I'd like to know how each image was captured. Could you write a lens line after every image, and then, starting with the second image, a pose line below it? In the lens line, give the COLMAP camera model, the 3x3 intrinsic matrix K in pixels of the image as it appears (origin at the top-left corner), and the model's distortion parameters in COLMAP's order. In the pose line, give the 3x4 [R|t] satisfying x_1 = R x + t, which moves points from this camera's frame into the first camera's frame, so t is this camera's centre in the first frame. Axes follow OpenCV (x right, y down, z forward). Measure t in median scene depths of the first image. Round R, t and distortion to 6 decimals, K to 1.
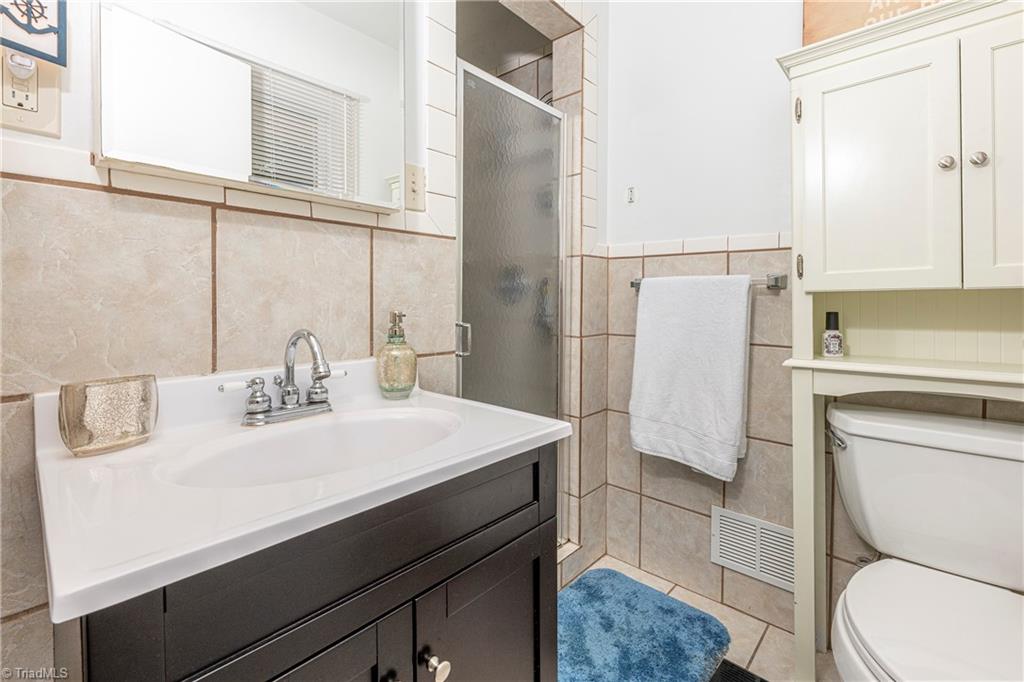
lens RADIAL K [[449.7, 0, 513.8], [0, 449.7, 325.0], [0, 0, 1]] dist [-0.003542, -0.000668]
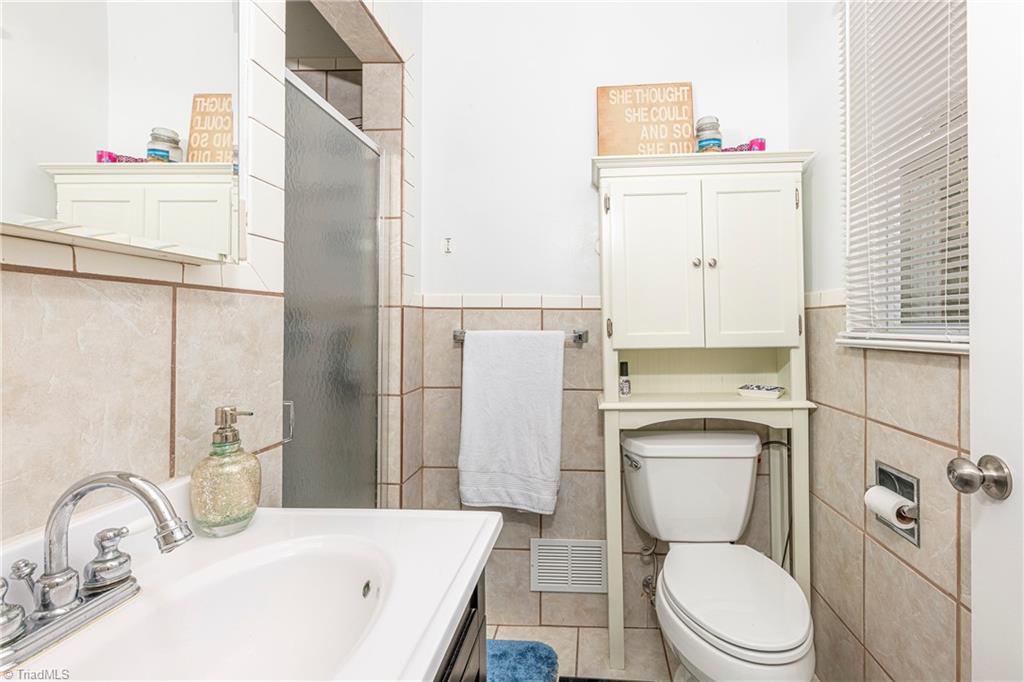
lens RADIAL K [[459.1, 0, 565.1], [0, 459.1, 337.7], [0, 0, 1]] dist [0.000888, -0.001027]
pose [[0.774369, -0.022051, 0.632350, -0.211137], [0.038739, 0.999170, -0.012597, -0.076050], [-0.631547, 0.034252, 0.774581, 0.078931]]
